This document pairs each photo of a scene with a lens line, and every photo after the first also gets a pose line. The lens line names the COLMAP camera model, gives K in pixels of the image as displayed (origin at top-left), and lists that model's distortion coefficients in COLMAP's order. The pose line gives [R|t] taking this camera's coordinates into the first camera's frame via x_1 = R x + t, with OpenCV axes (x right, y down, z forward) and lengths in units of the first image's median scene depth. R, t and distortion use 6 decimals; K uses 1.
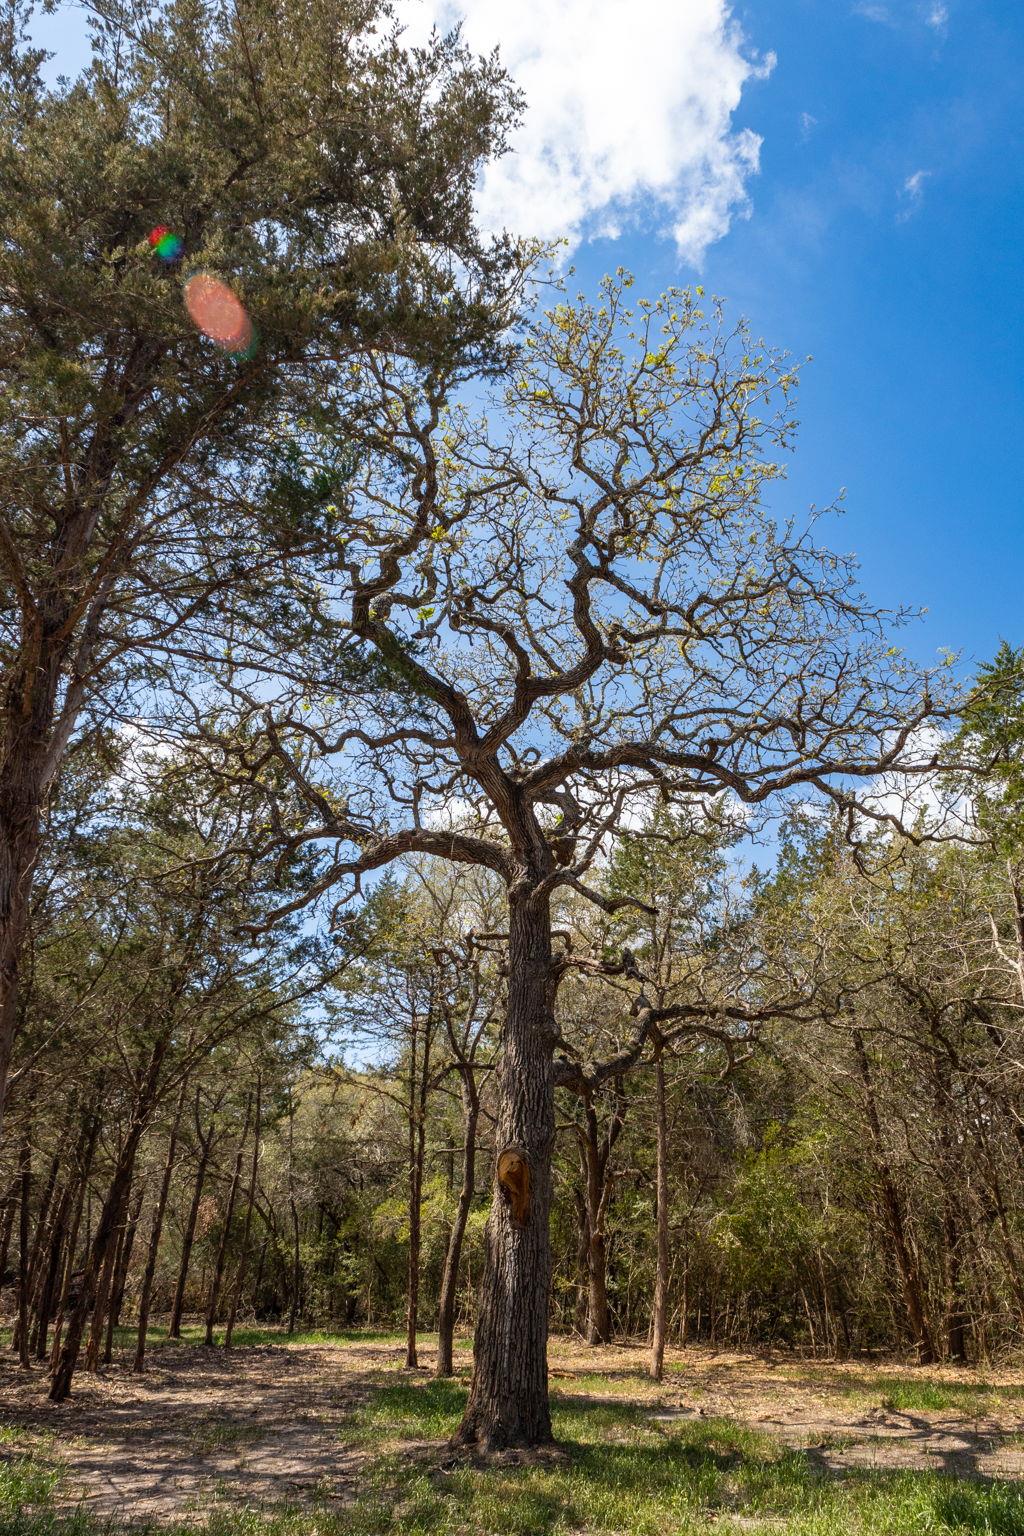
lens RADIAL K [[999.2, 0, 511.4], [0, 999.2, 785.8], [0, 0, 1]] dist [-0.002934, -0.002701]
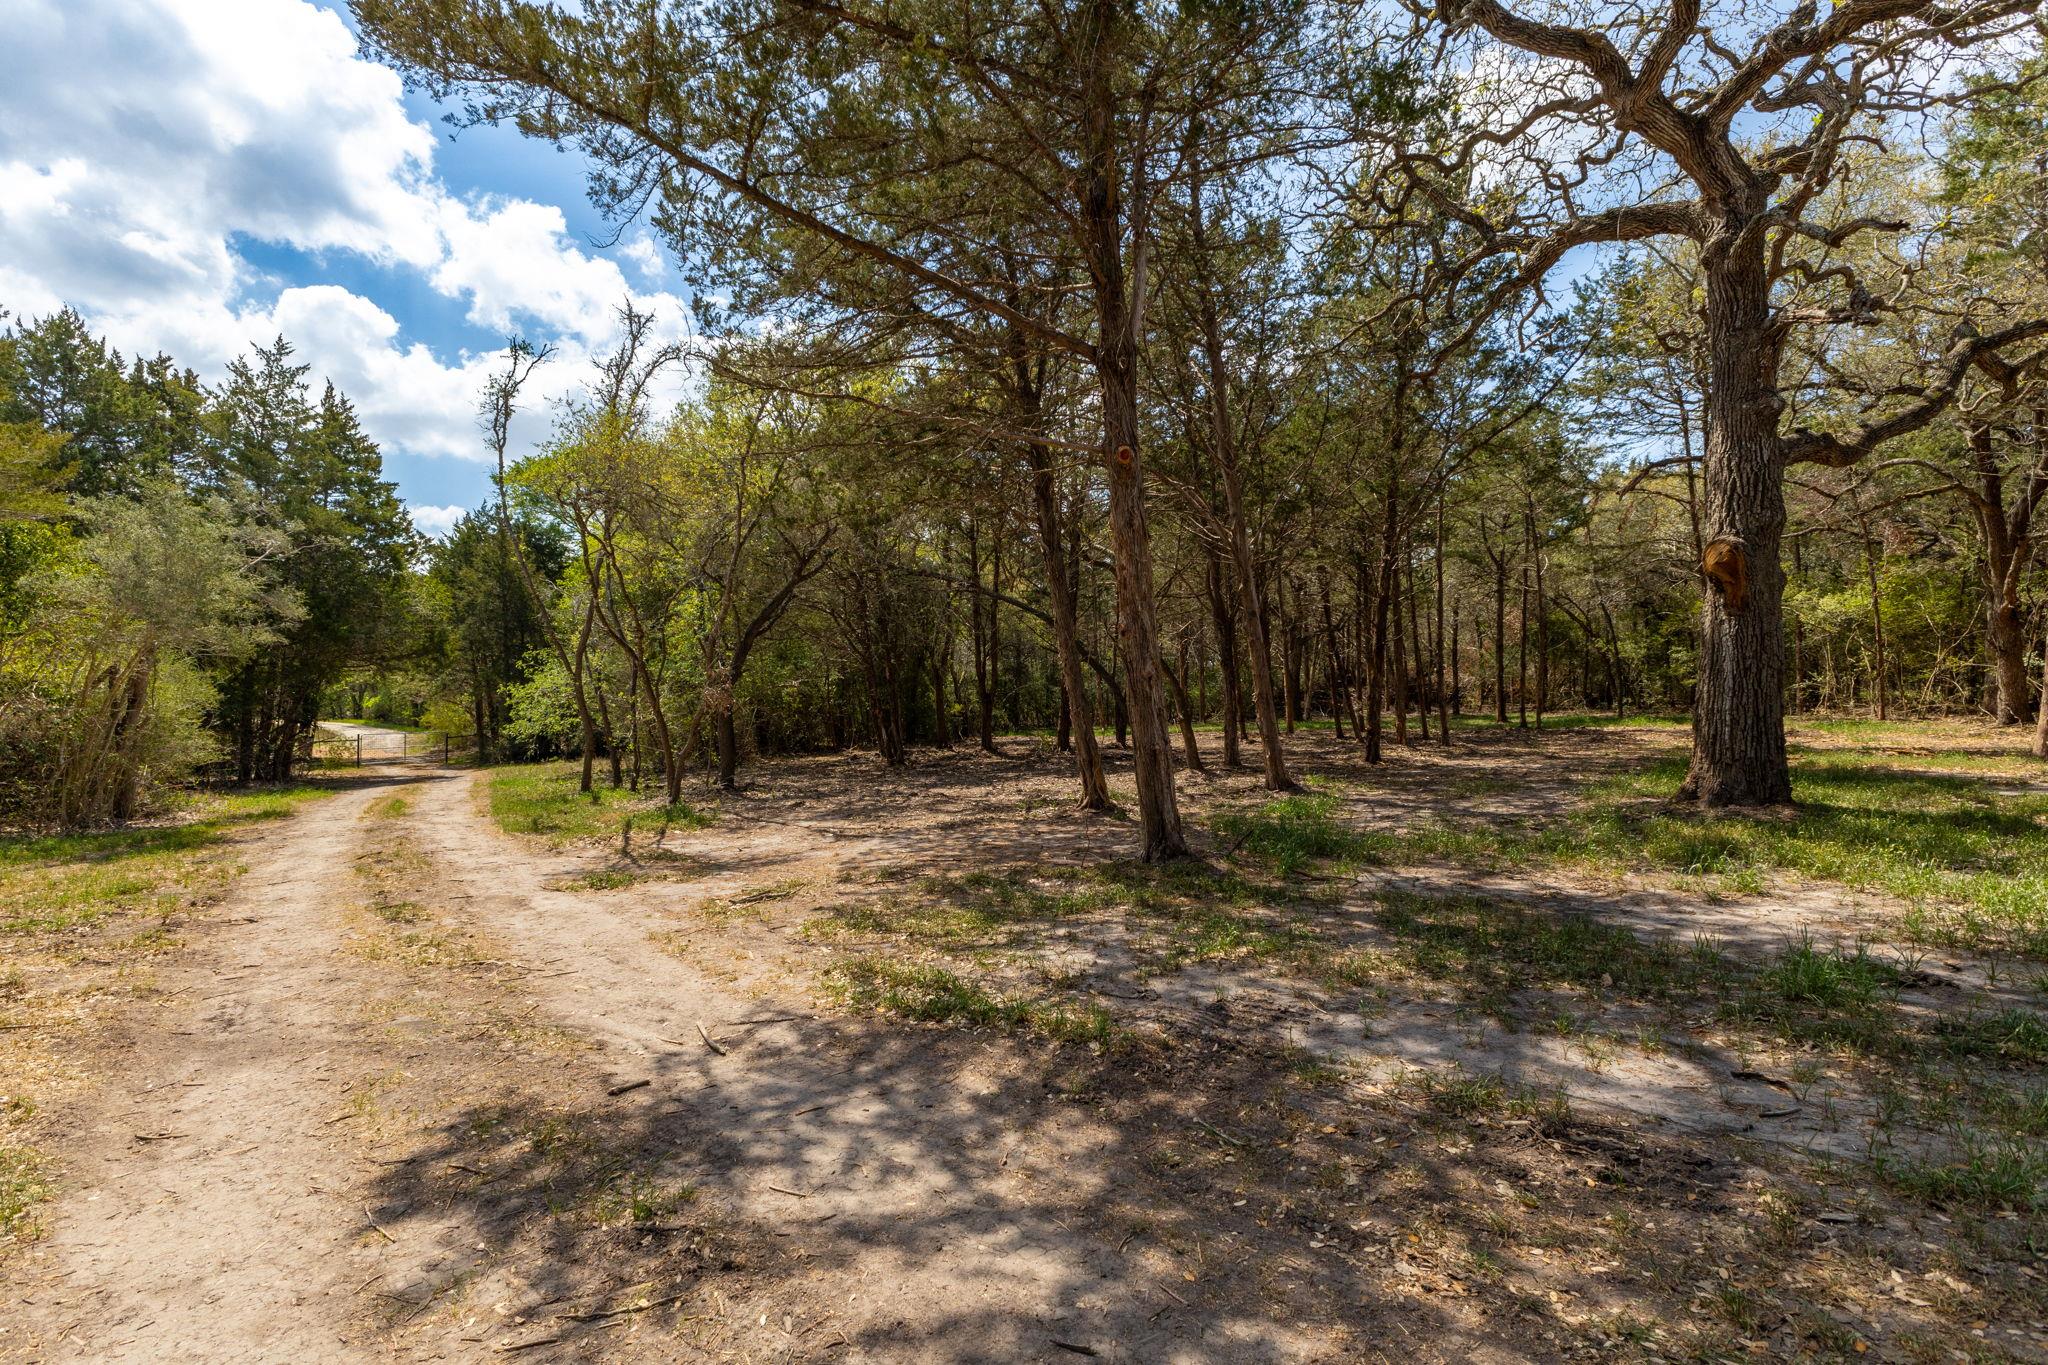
lens RADIAL K [[923.6, 0, 1031.6], [0, 923.6, 686.6], [0, 0, 1]] dist [0.001925, 0.000207]
pose [[0.718297, -0.034644, -0.694874, 0.103851], [0.342543, 0.886930, 0.309870, -0.007365], [0.605569, -0.460603, 0.648946, -0.025265]]
